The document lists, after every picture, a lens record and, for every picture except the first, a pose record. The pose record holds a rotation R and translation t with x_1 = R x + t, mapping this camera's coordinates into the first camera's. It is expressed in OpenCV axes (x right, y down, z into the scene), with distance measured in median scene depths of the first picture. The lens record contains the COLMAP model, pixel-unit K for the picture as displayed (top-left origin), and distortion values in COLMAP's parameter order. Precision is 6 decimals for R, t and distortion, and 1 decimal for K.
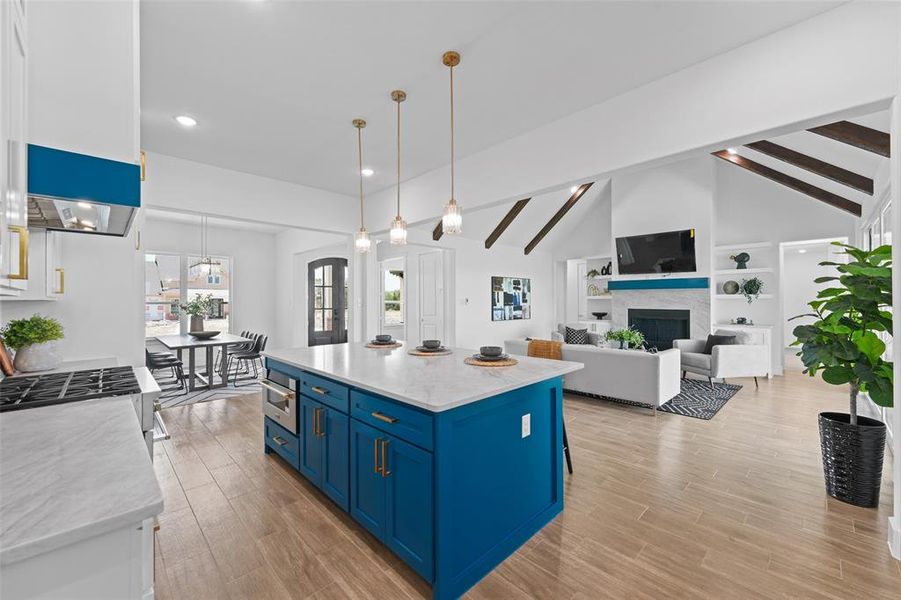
lens RADIAL K [[360.8, 0, 447.1], [0, 360.8, 298.2], [0, 0, 1]] dist [0.005946, -0.001043]
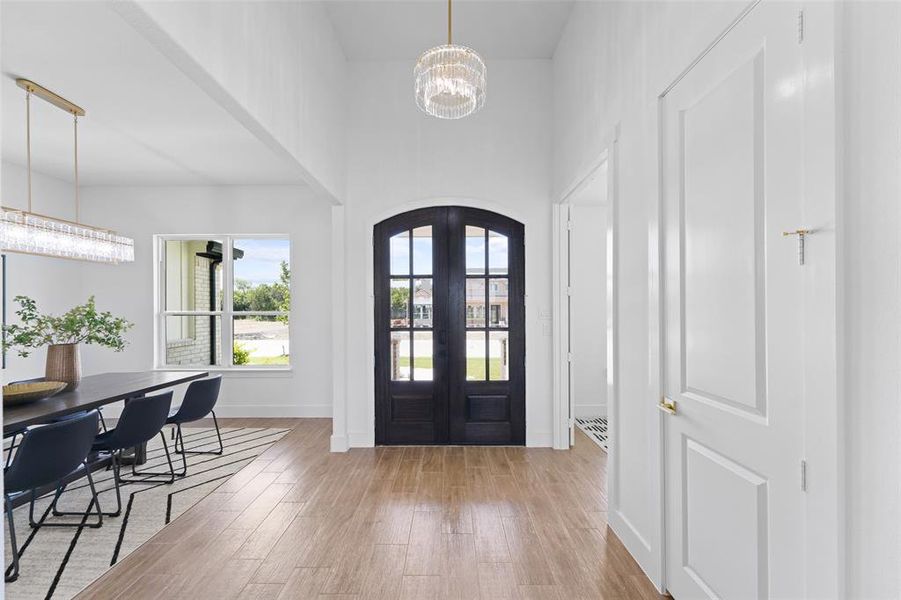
lens RADIAL K [[360.8, 0, 444.3], [0, 360.8, 305.7], [0, 0, 1]] dist [0.005946, -0.001043]
pose [[0.710740, -0.006921, -0.703420, -0.018654], [0.009730, 0.999953, -0.000007, 0.002409], [0.703387, -0.006839, 0.710774, 0.782532]]
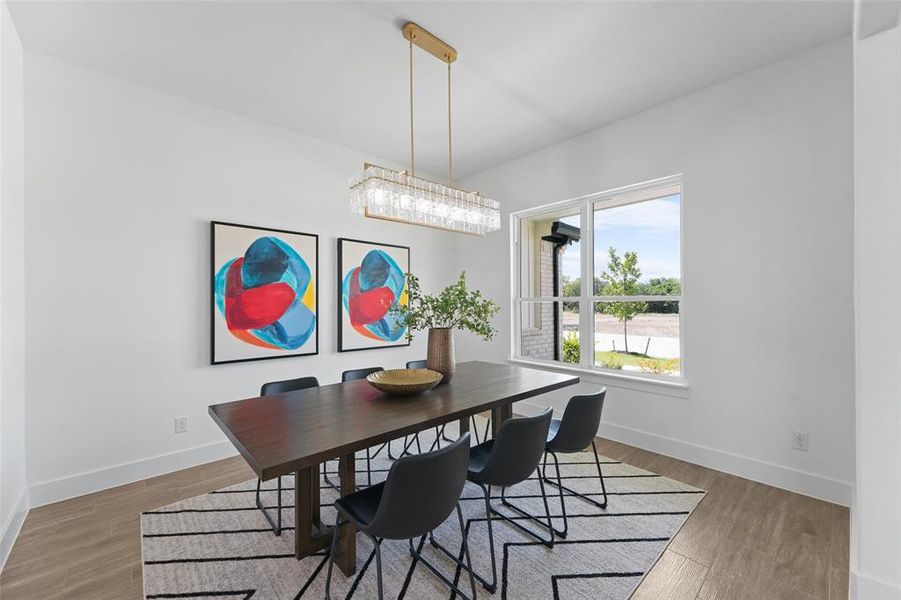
lens RADIAL K [[360.8, 0, 449.3], [0, 360.8, 301.2], [0, 0, 1]] dist [0.005946, -0.001043]
pose [[-0.017863, -0.001941, -0.999839, -0.216920], [0.010731, 0.999940, -0.002133, 0.013665], [0.999783, -0.010767, -0.017841, 0.785781]]
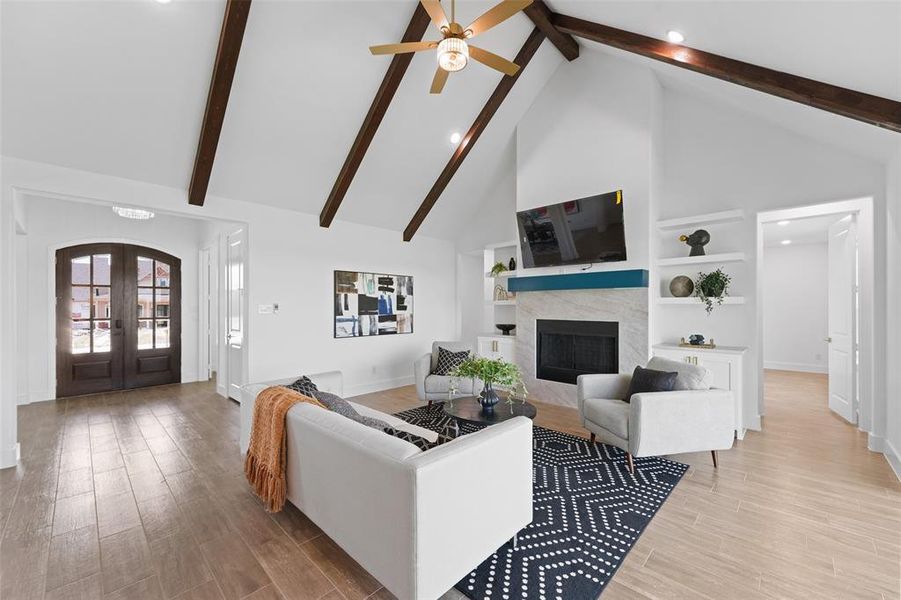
lens RADIAL K [[360.8, 0, 447.6], [0, 360.8, 306.9], [0, 0, 1]] dist [0.005946, -0.001043]
pose [[0.999397, 0.000214, 0.034721, 0.309716], [-0.000492, 0.999968, 0.008012, 0.000796], [-0.034718, -0.008024, 0.999365, 0.336245]]
